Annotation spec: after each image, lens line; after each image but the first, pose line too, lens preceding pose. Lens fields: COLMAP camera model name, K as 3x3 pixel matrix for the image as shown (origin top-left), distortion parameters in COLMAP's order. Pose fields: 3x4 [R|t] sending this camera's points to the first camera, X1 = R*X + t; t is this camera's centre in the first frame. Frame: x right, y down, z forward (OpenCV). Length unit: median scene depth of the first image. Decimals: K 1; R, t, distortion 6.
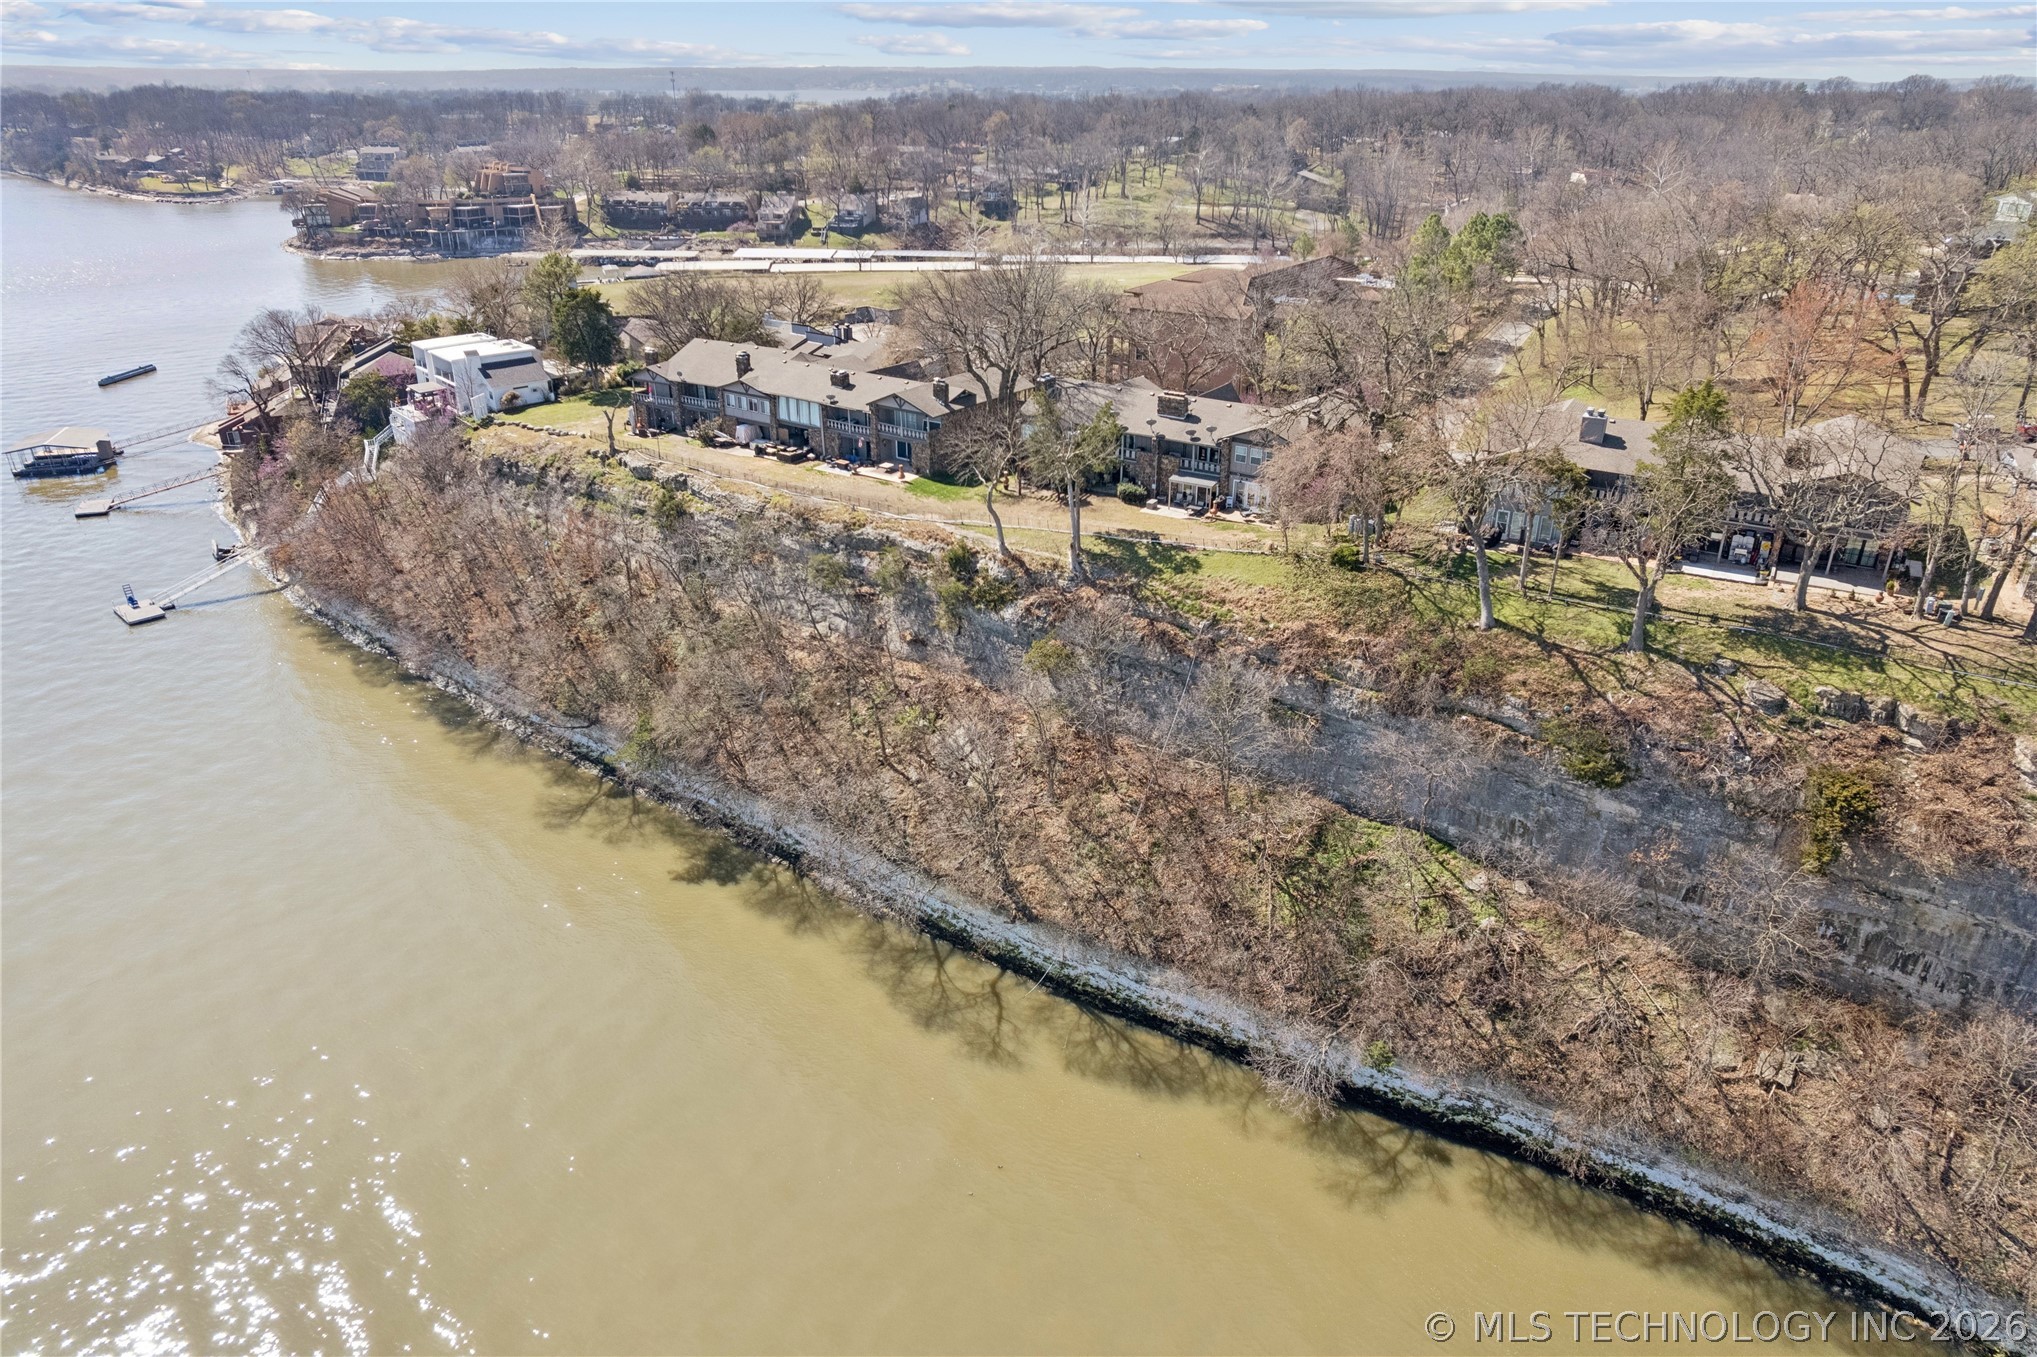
lens RADIAL K [[1318.8, 0, 1013.1], [0, 1318.8, 673.0], [0, 0, 1]] dist [-0.036230, -0.000750]
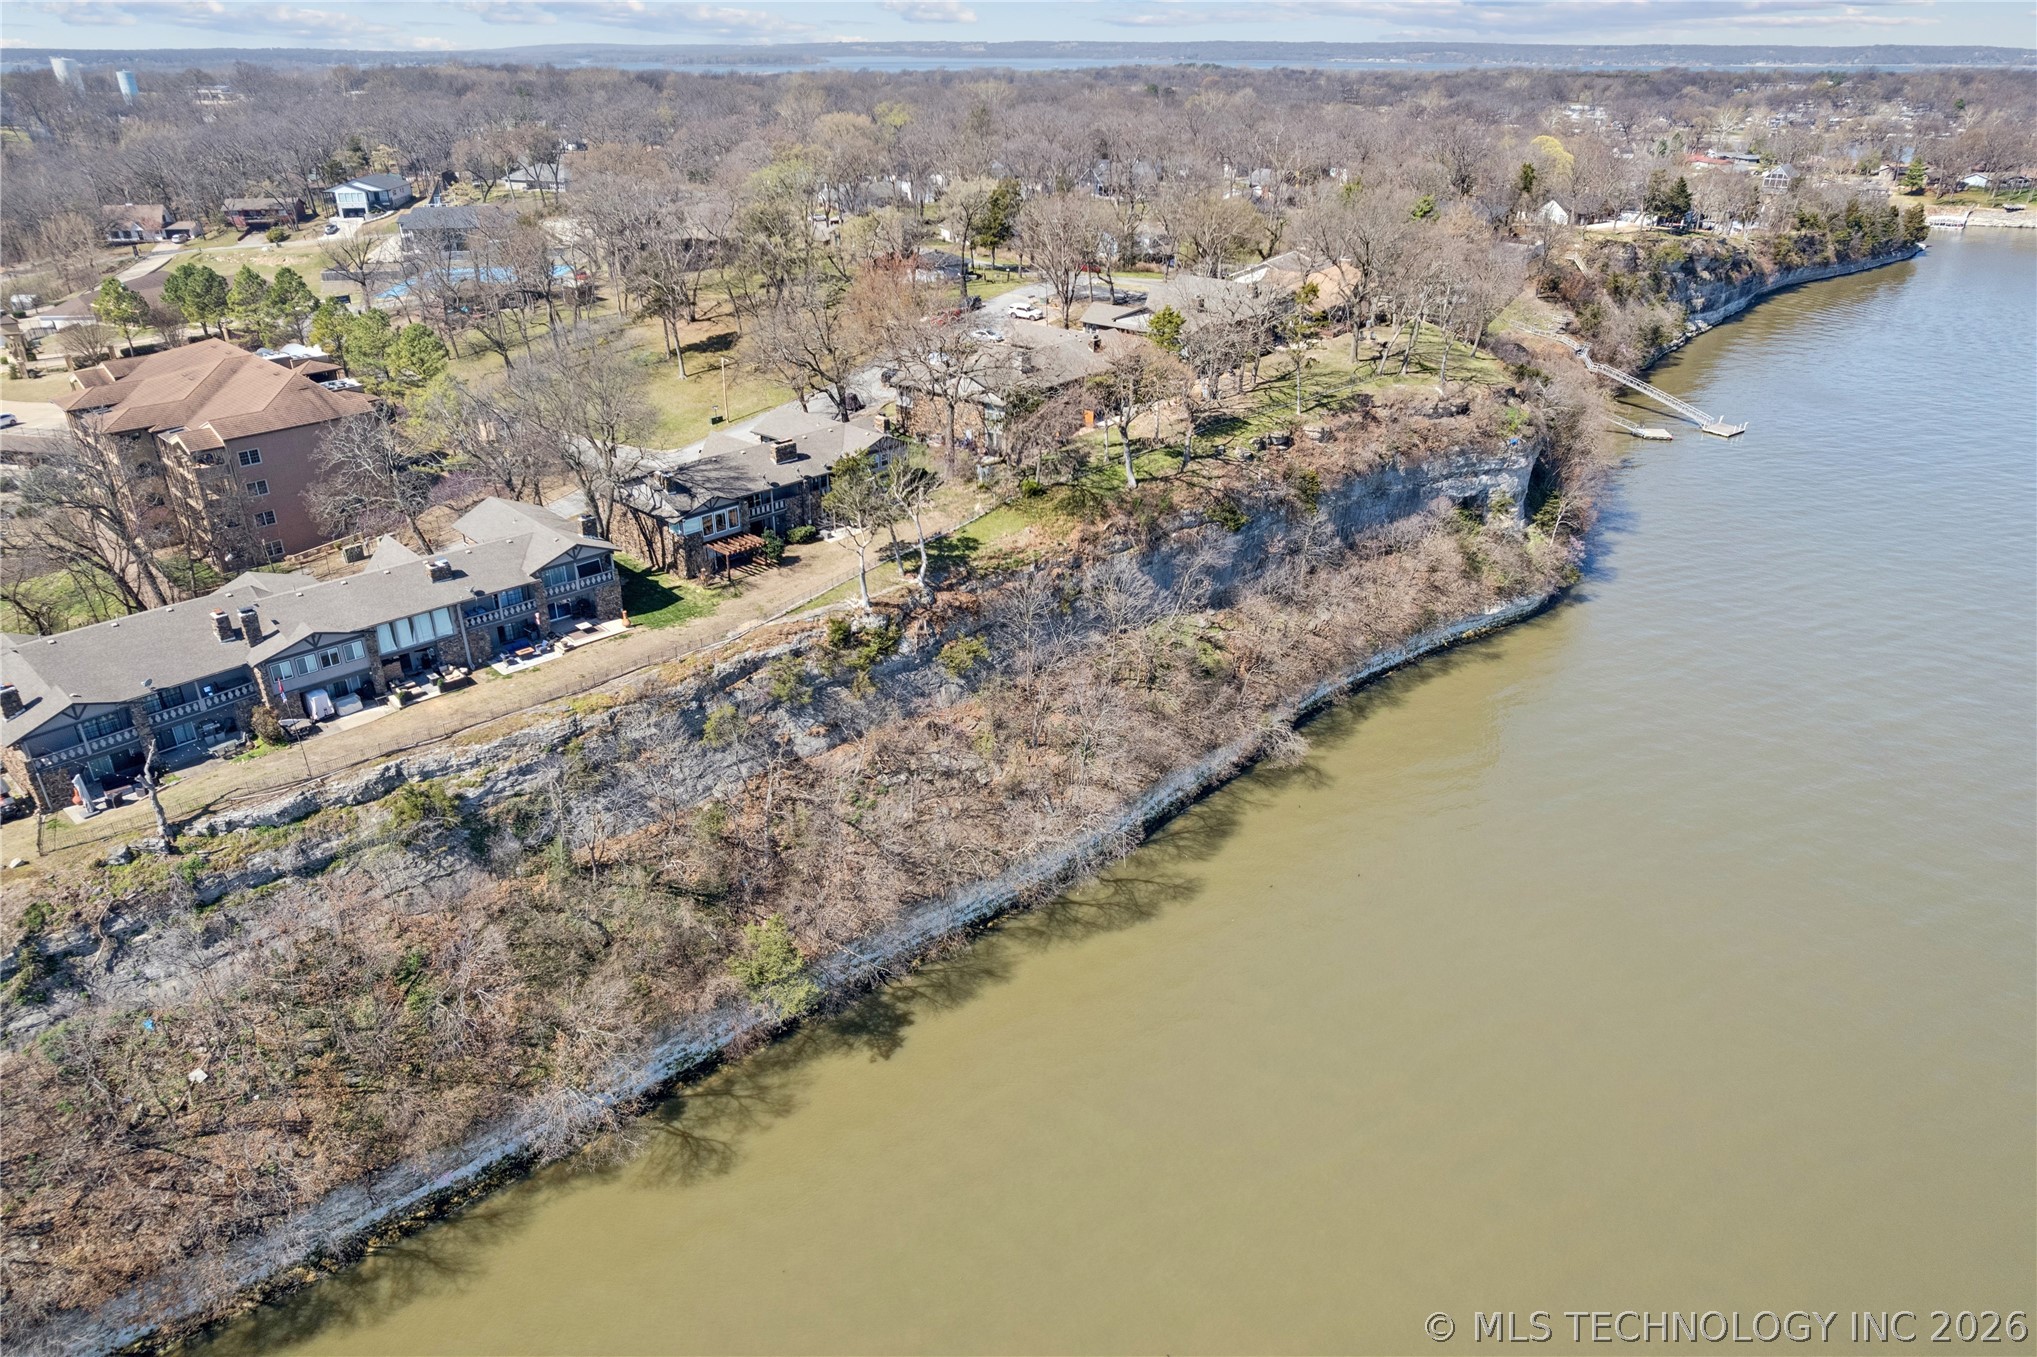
lens RADIAL K [[1318.8, 0, 1013.1], [0, 1318.8, 673.0], [0, 0, 1]] dist [-0.036230, -0.000750]
pose [[0.178995, -0.424107, 0.887747, -0.921683], [0.415708, 0.850417, 0.322455, -0.325577], [-0.891711, 0.311325, 0.328525, 0.518717]]
